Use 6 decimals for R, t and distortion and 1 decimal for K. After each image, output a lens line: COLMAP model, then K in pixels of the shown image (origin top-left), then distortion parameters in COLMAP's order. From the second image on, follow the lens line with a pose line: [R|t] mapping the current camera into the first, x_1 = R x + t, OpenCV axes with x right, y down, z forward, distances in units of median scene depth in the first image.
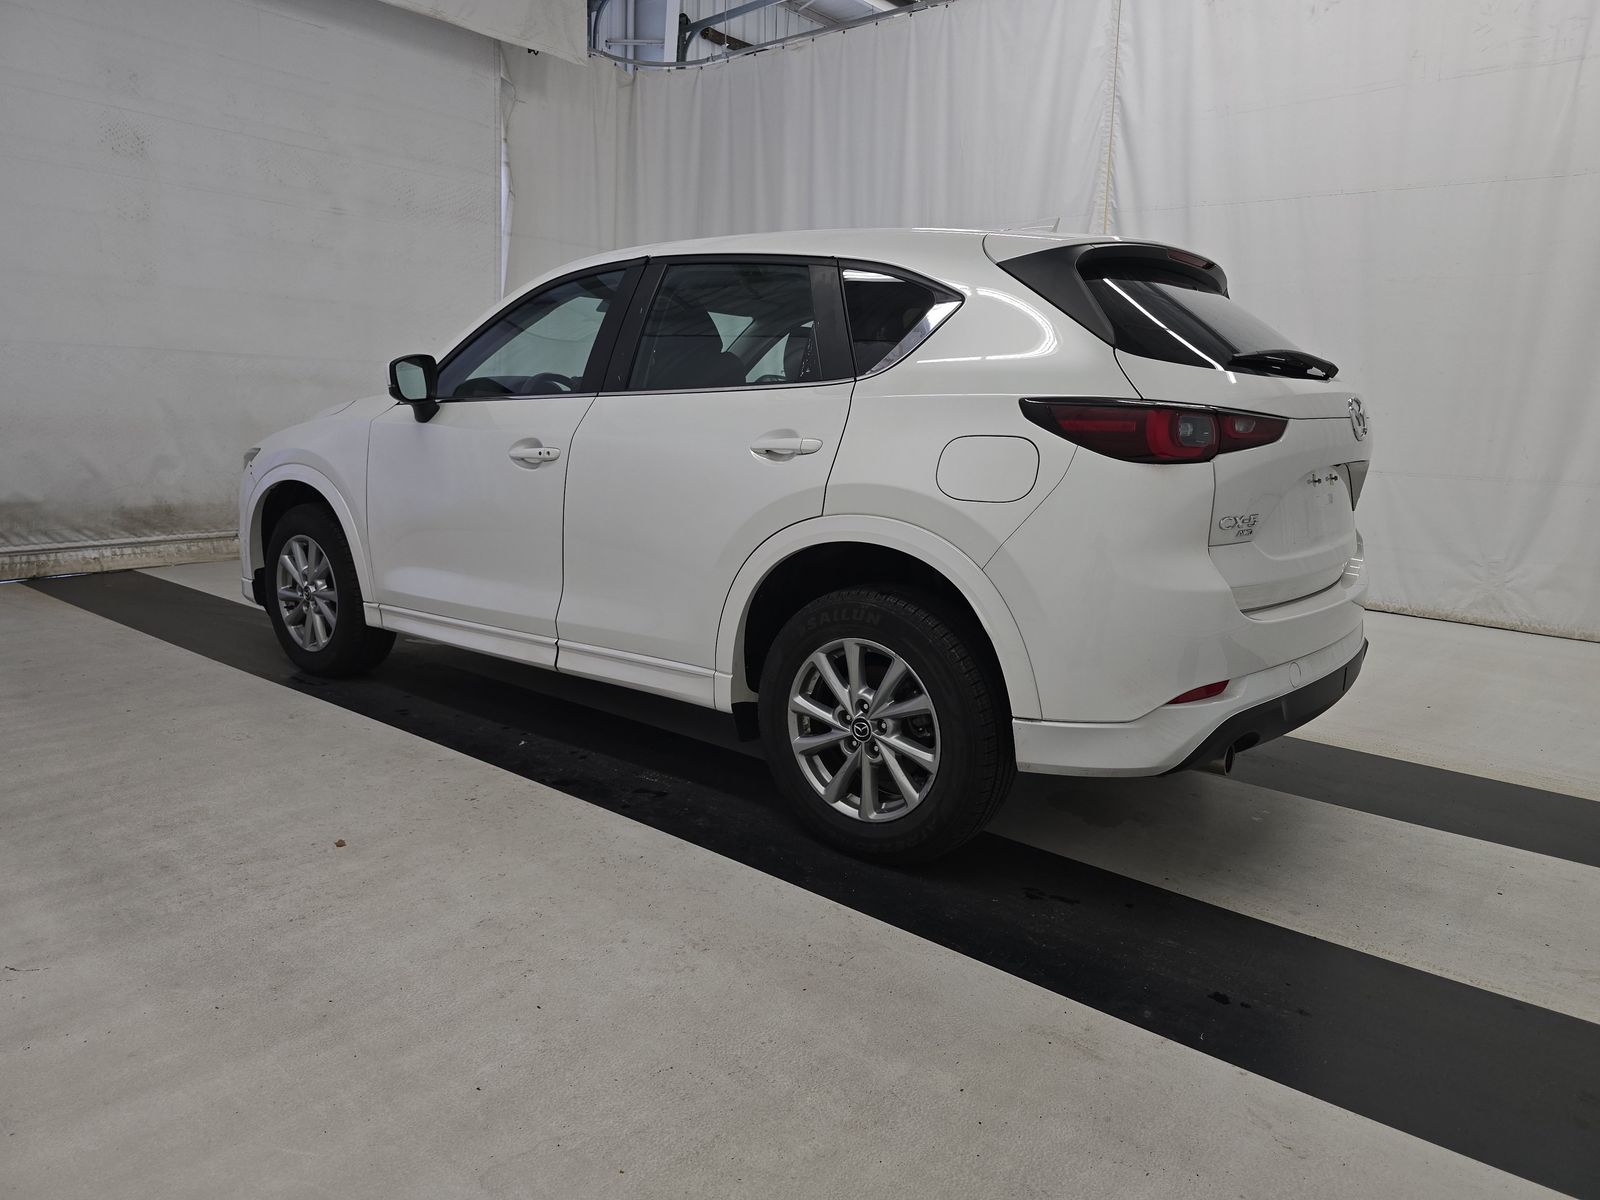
lens RADIAL K [[1099.4, 0, 800.0], [0, 1099.4, 600.0], [0, 0, 1]] dist [0.033732, -0.035409]
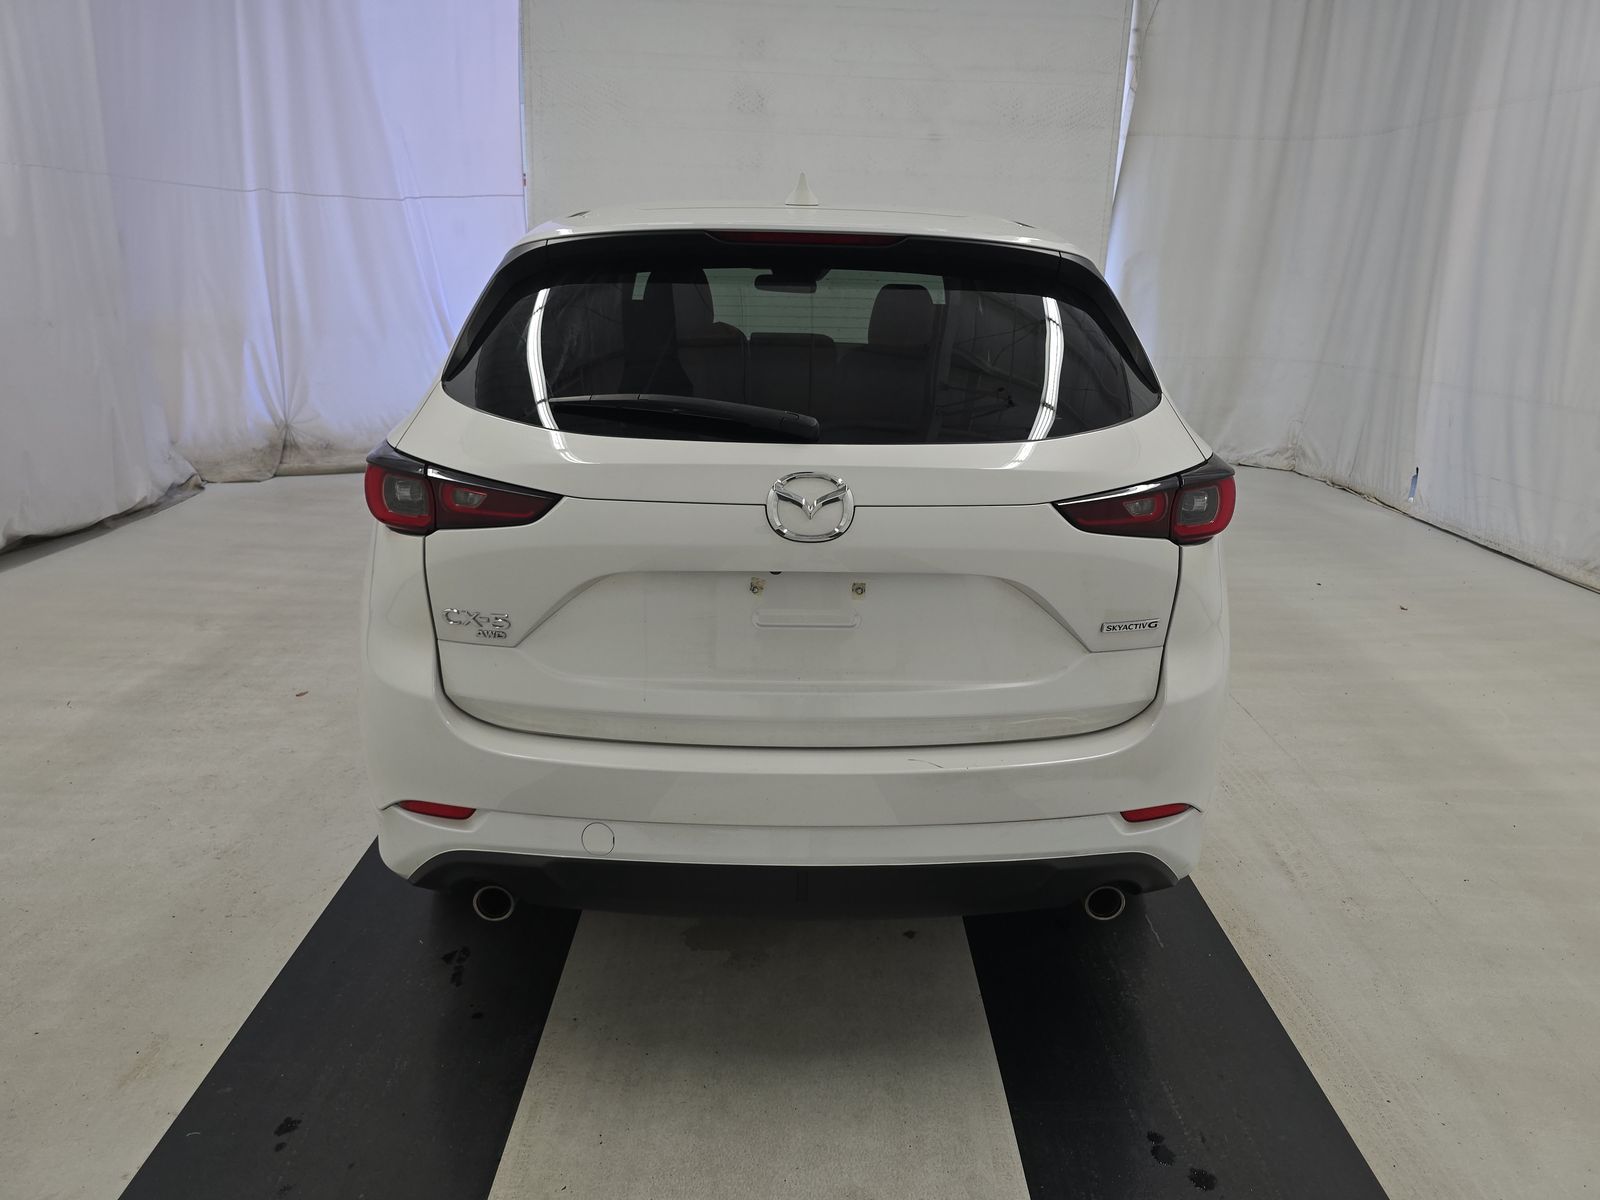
lens RADIAL K [[1099.4, 0, 800.0], [0, 1099.4, 600.0], [0, 0, 1]] dist [0.033732, -0.035409]
pose [[0.637618, 0.222982, -0.737375, 1.047686], [-0.145898, 0.974823, 0.168625, -0.233477], [0.756410, 0.000063, 0.654098, 0.625460]]
